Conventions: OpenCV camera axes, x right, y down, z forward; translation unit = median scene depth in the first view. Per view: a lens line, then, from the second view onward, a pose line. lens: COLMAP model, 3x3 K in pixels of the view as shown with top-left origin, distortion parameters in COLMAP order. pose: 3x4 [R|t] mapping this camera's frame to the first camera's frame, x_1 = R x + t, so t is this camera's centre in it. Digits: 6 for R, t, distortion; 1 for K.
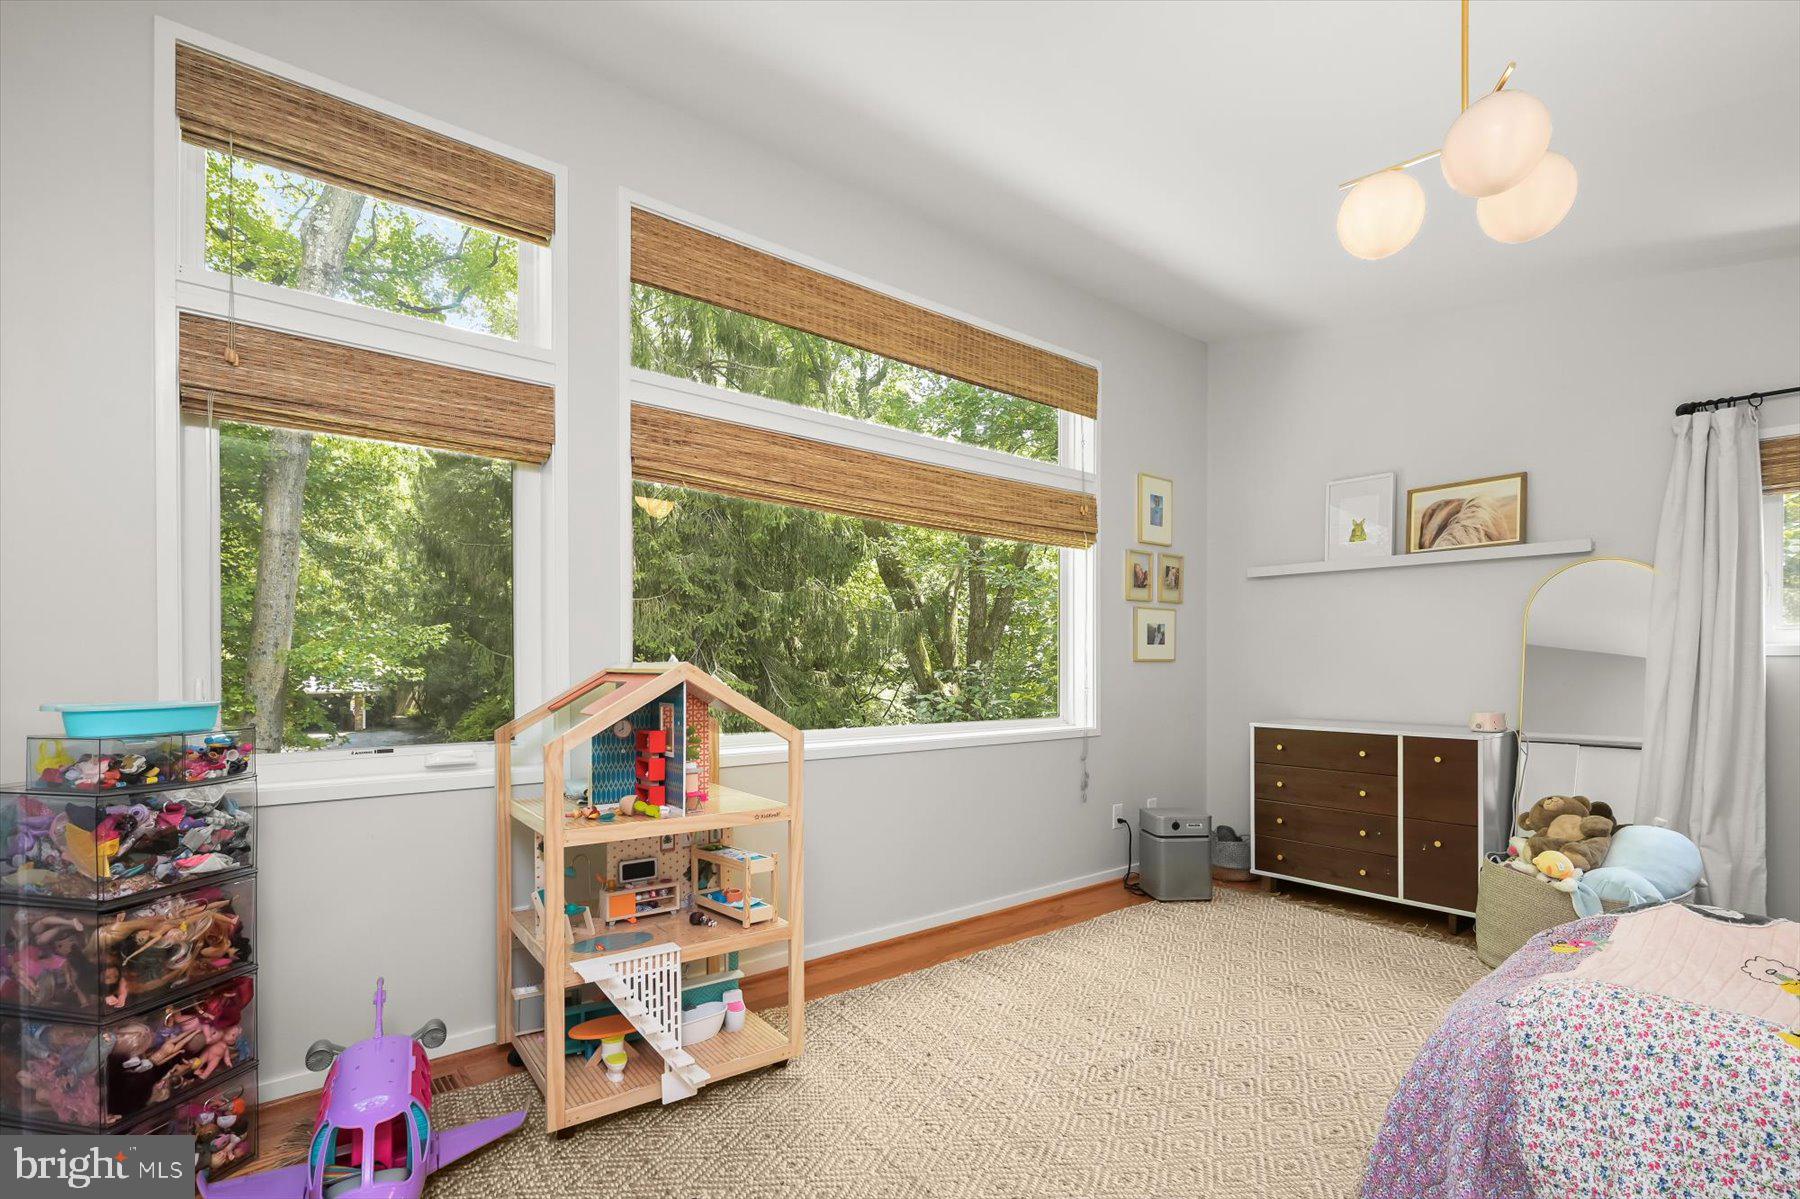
lens RADIAL K [[834.4, 0, 905.6], [0, 834.4, 664.4], [0, 0, 1]] dist [-0.002138, -0.000283]
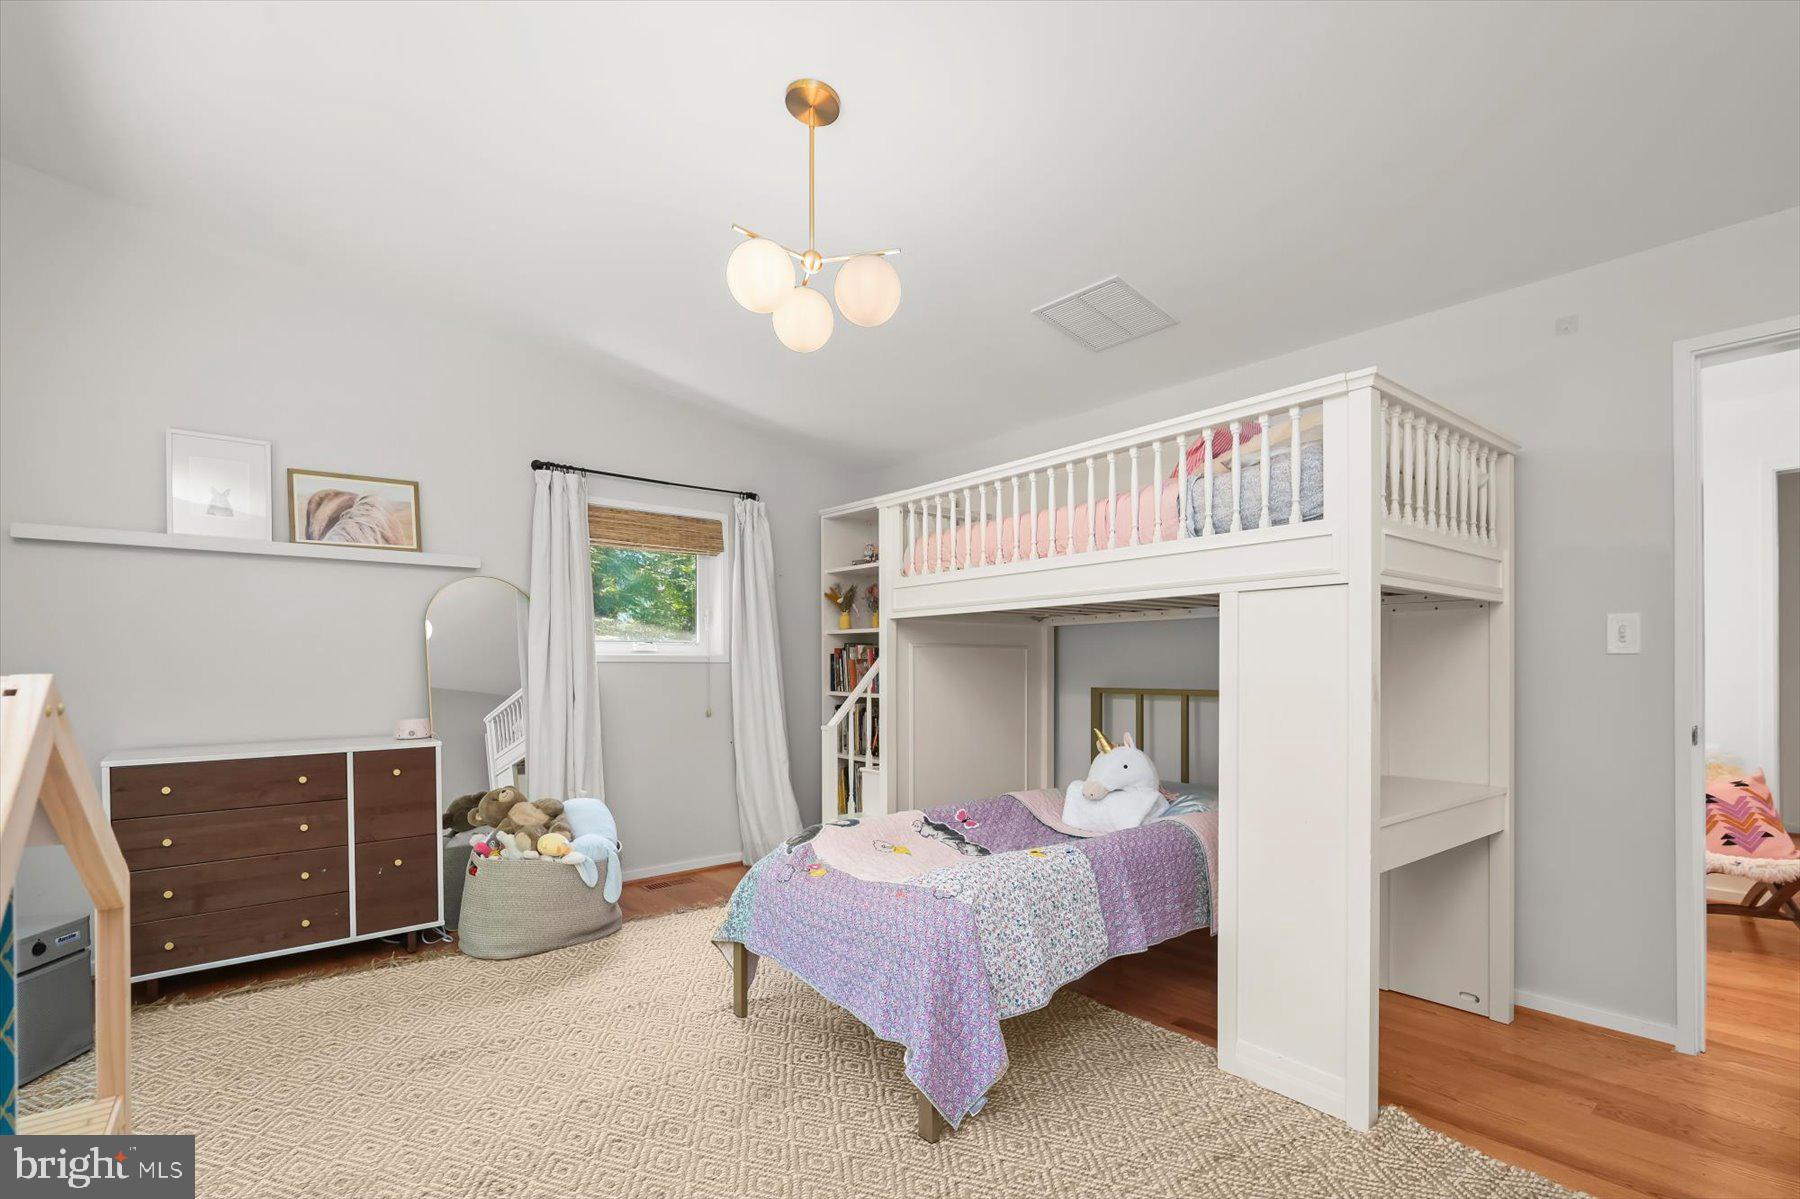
lens RADIAL K [[834.4, 0, 905.6], [0, 834.4, 664.4], [0, 0, 1]] dist [-0.002138, -0.000283]
pose [[-0.013794, -0.000723, 0.999905, -0.282851], [0.008878, 0.999960, 0.000845, -0.002345], [-0.999865, 0.008889, -0.013788, 0.408545]]
